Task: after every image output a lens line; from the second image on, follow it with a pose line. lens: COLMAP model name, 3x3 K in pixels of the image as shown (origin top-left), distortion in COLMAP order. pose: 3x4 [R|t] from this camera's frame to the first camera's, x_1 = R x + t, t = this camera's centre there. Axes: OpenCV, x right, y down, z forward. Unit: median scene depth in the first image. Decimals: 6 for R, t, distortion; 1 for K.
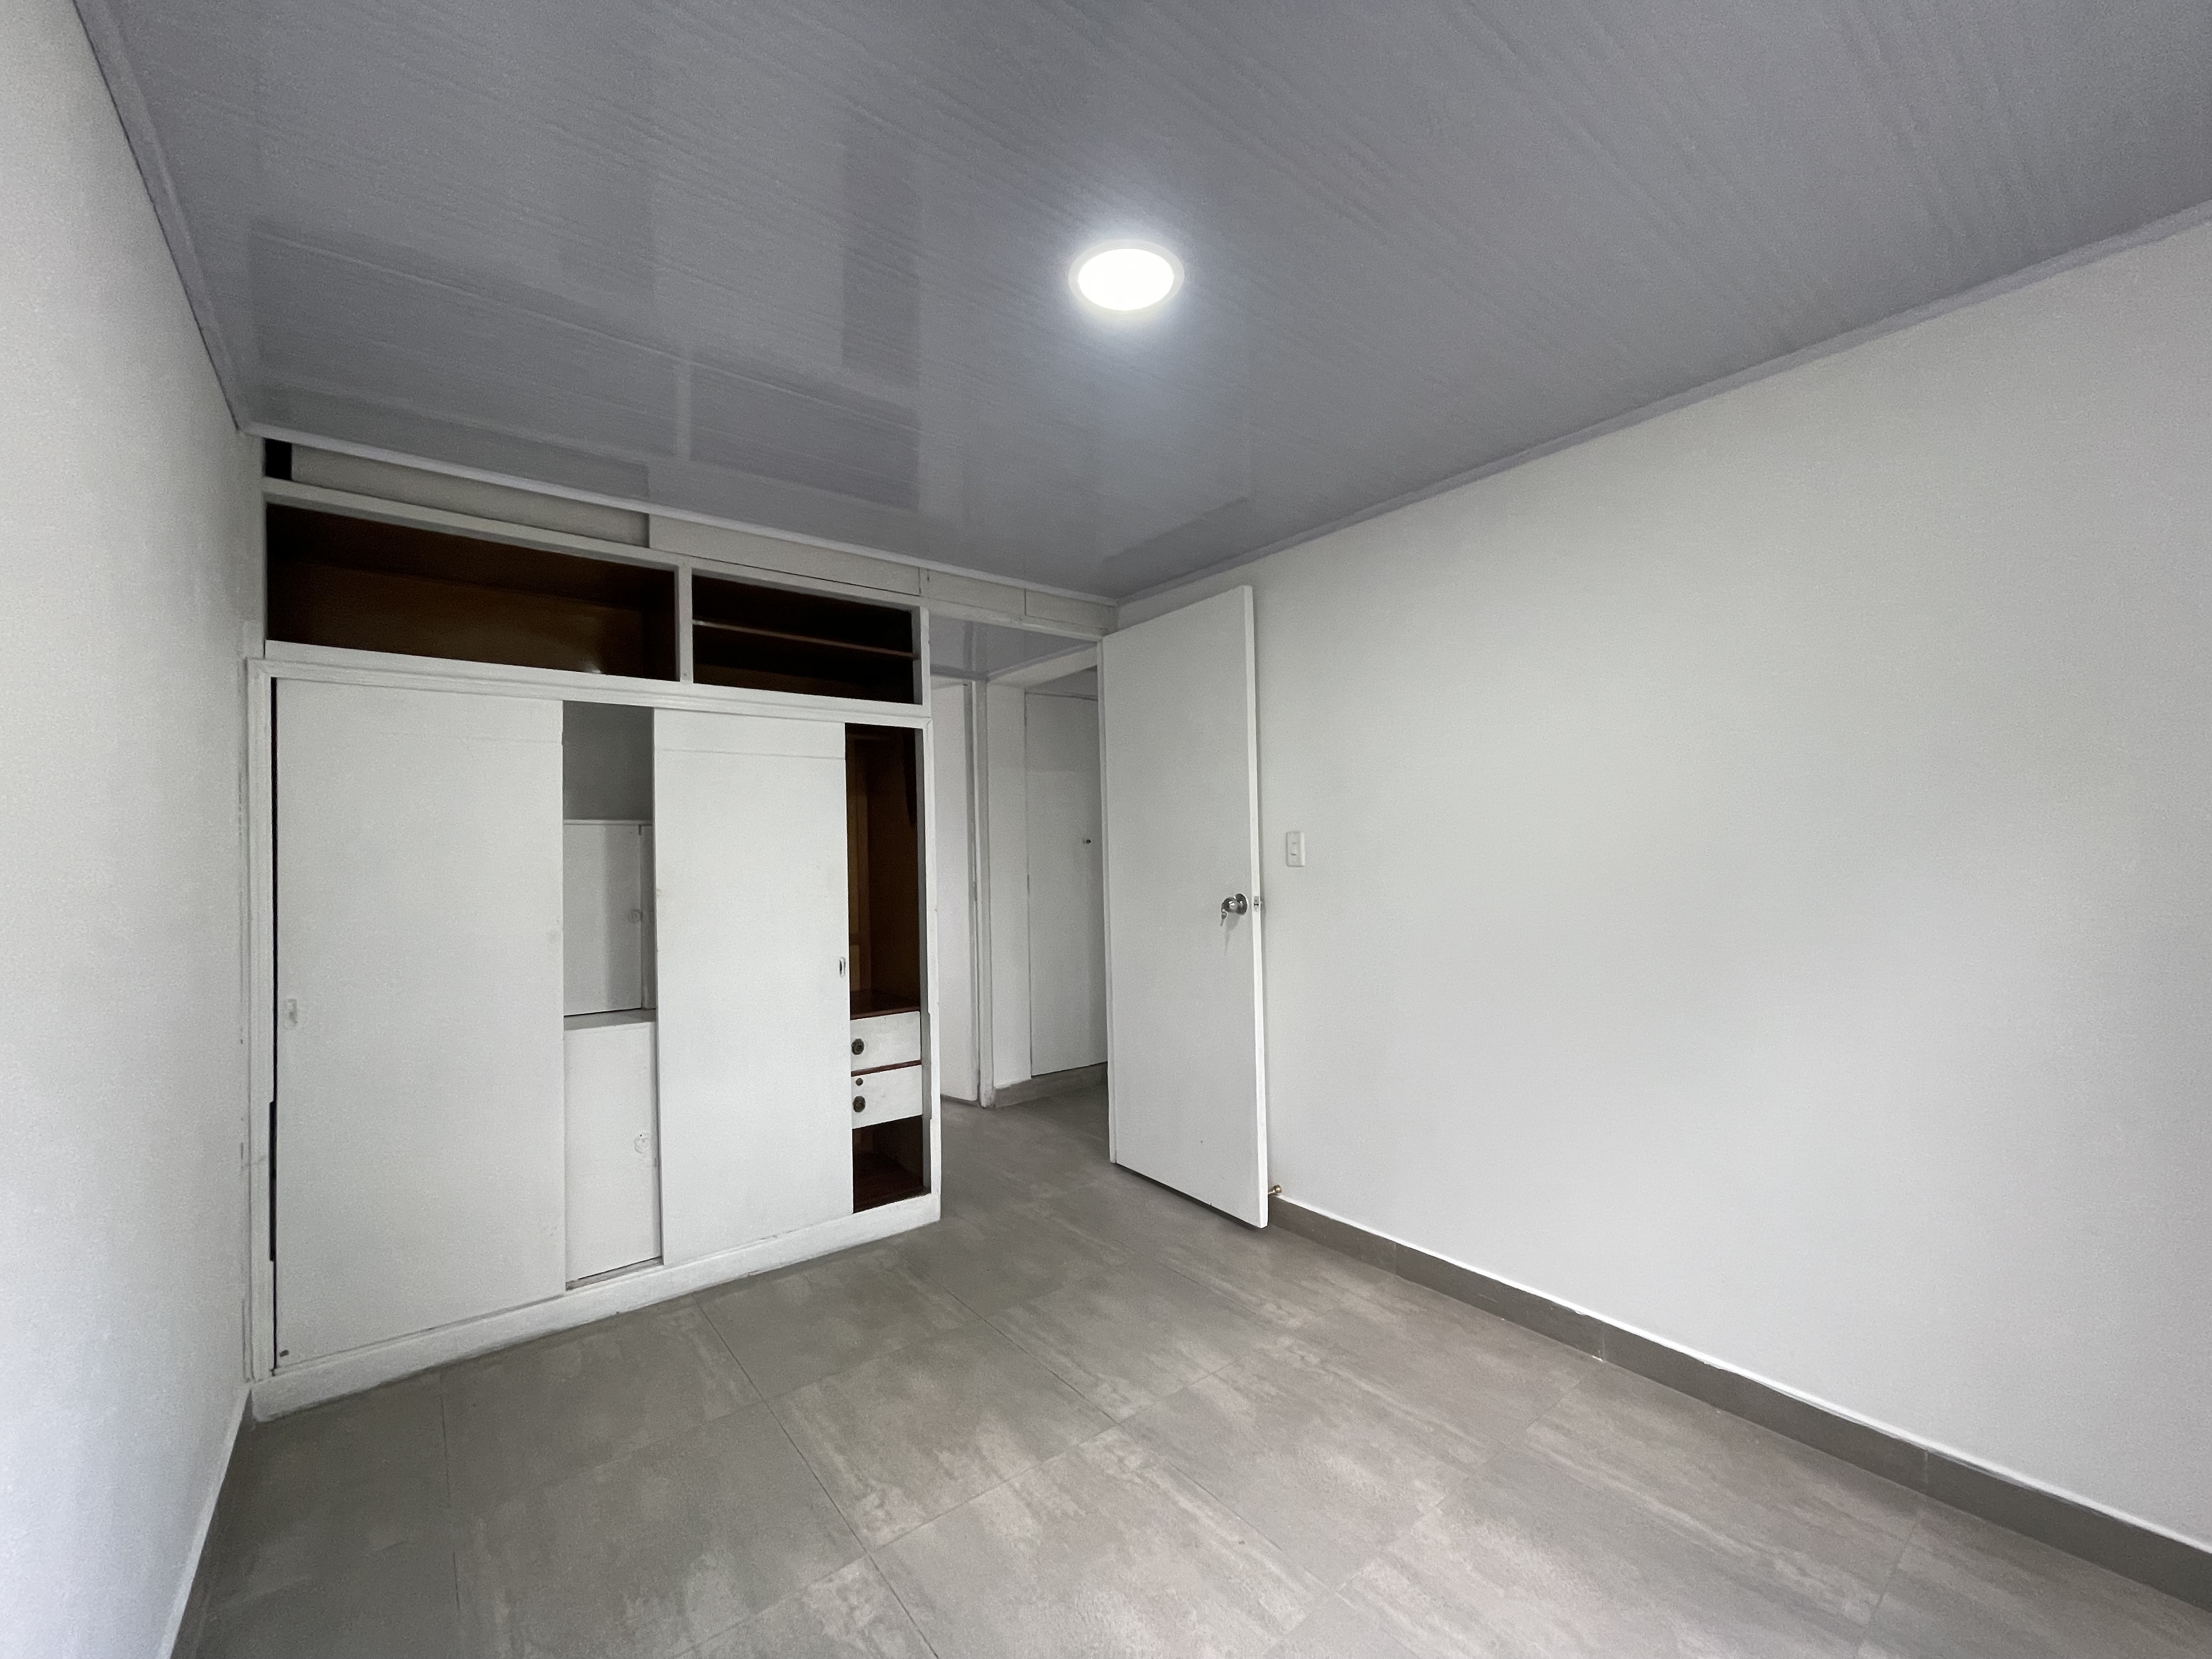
lens RADIAL K [[892.2, 0, 1103.2], [0, 892.2, 829.3], [0, 0, 1]] dist [-0.003143, 0.000506]
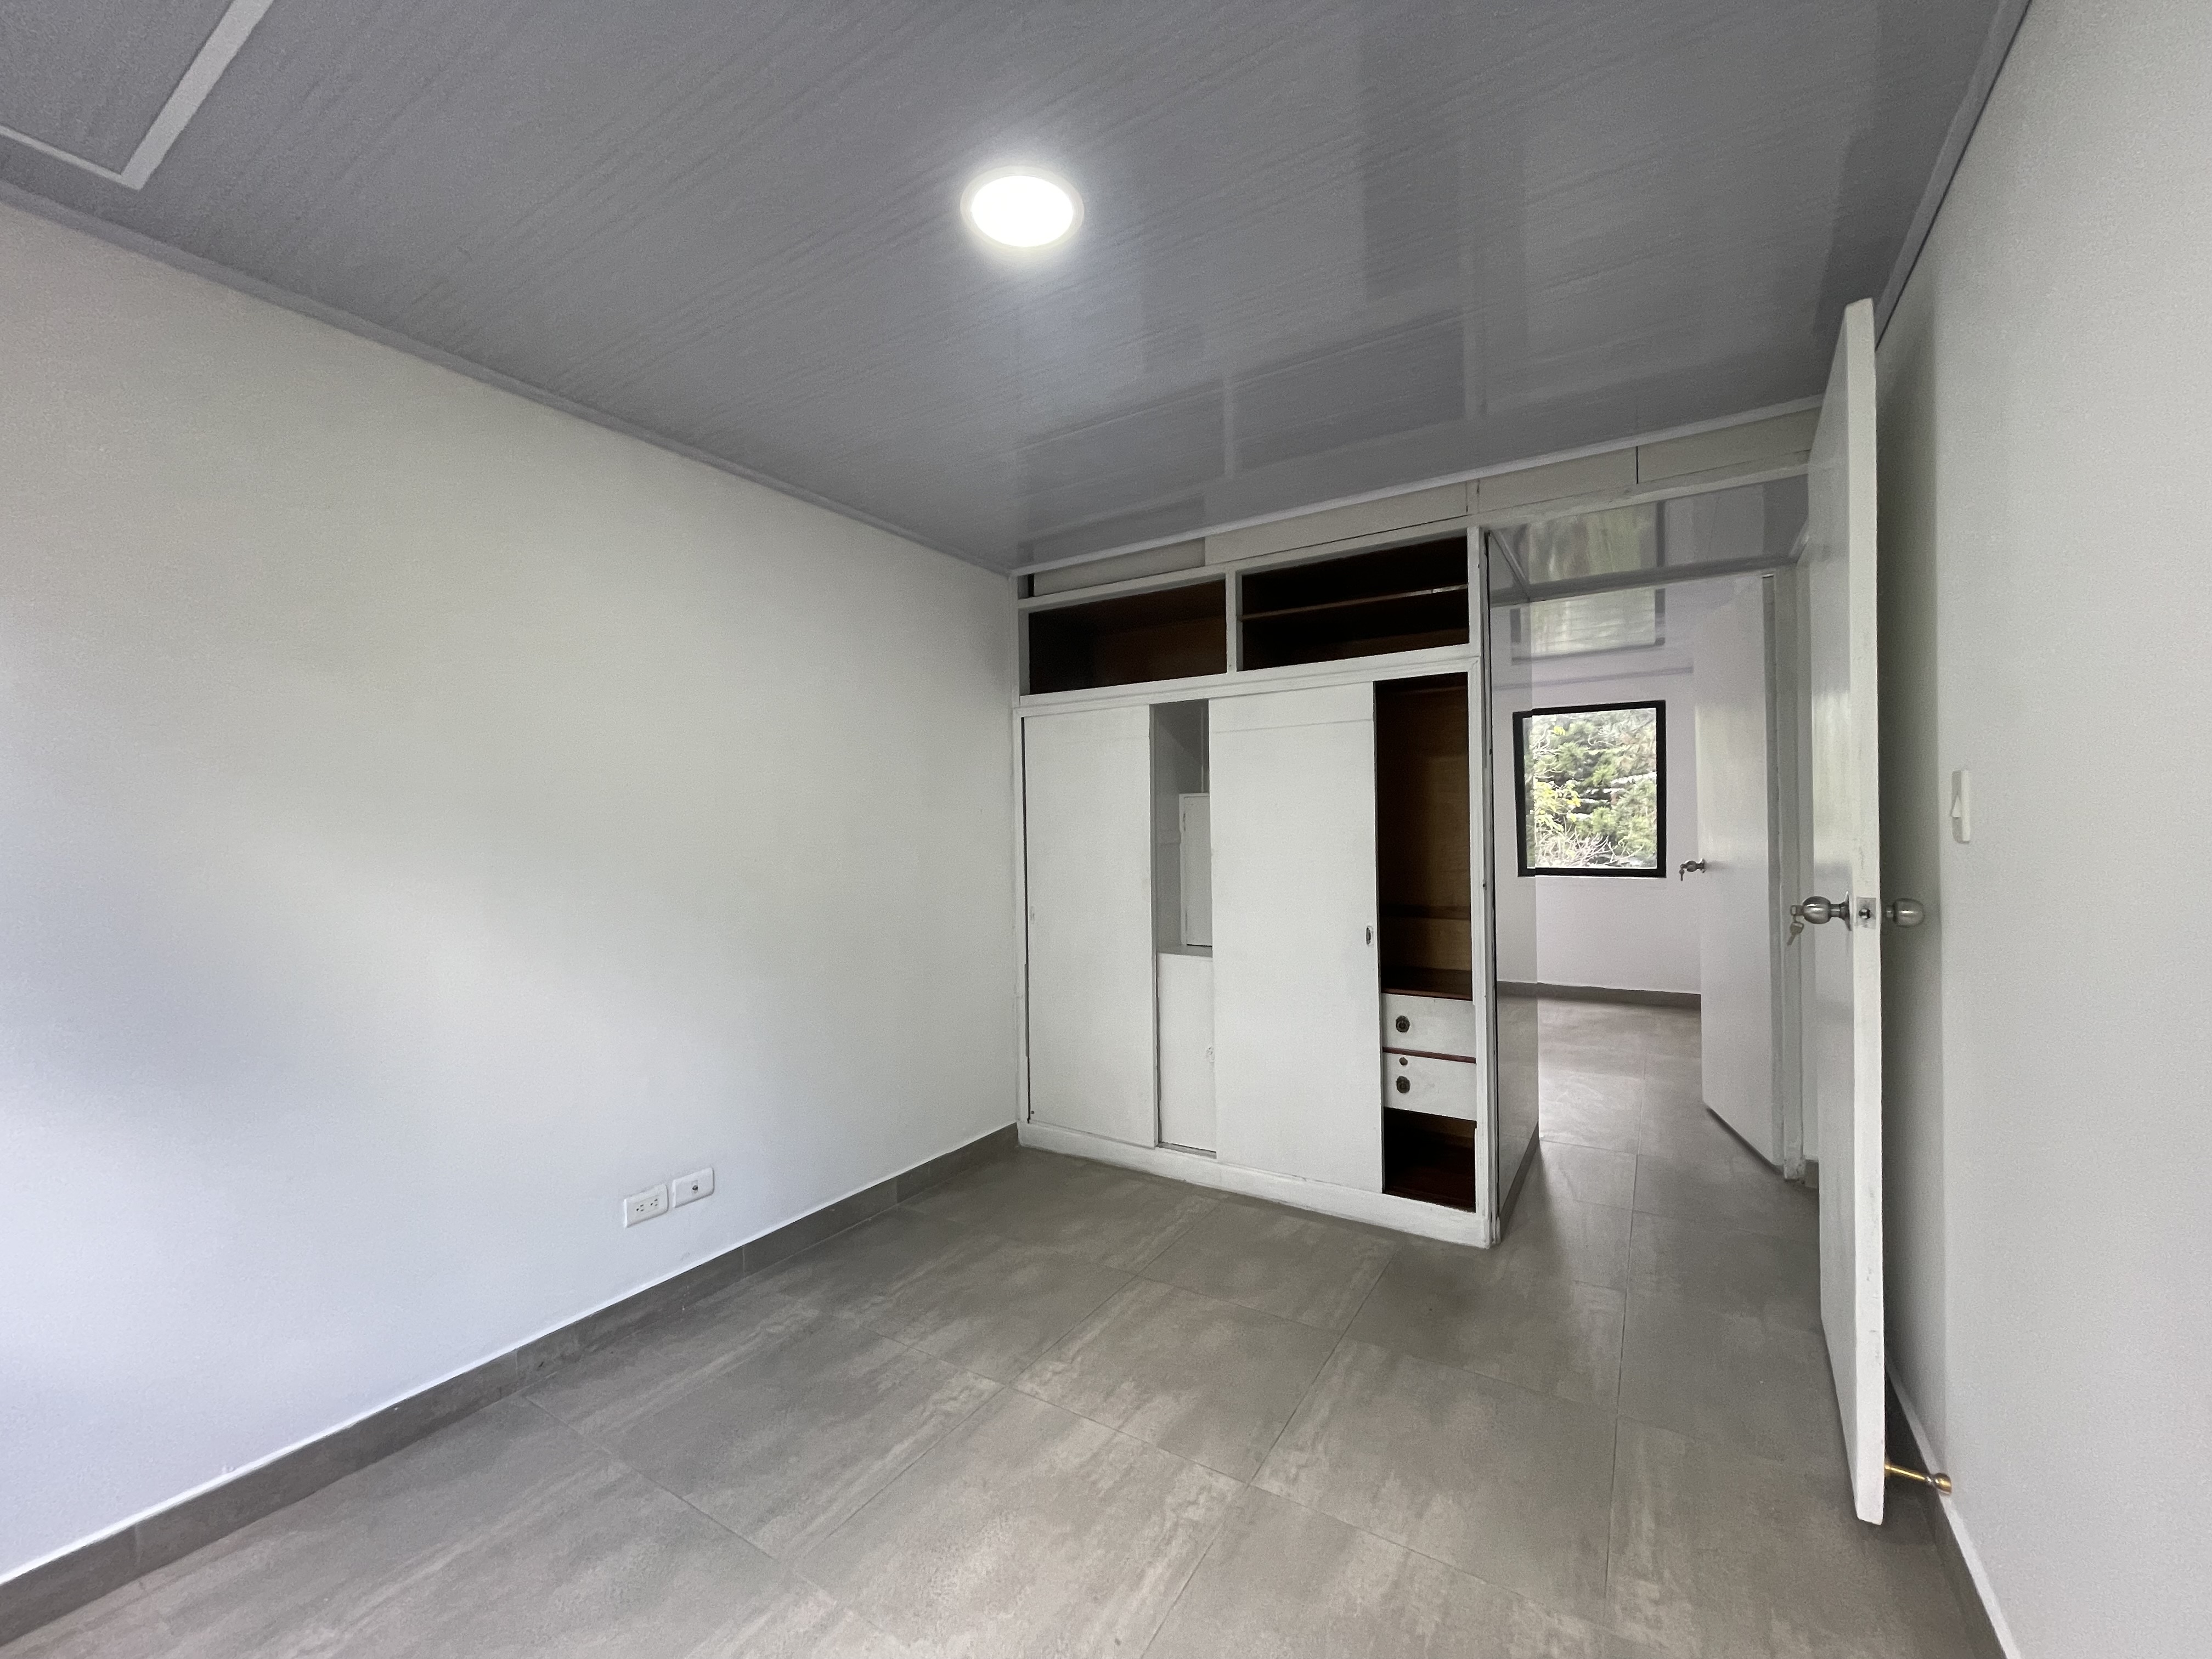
lens RADIAL K [[892.2, 0, 1100.2], [0, 892.2, 836.7], [0, 0, 1]] dist [-0.003143, 0.000506]
pose [[0.331391, 0.019321, -0.943296, 0.598488], [0.036712, 0.998769, 0.033354, 0.003086], [0.942779, -0.045683, 0.330274, 0.471011]]
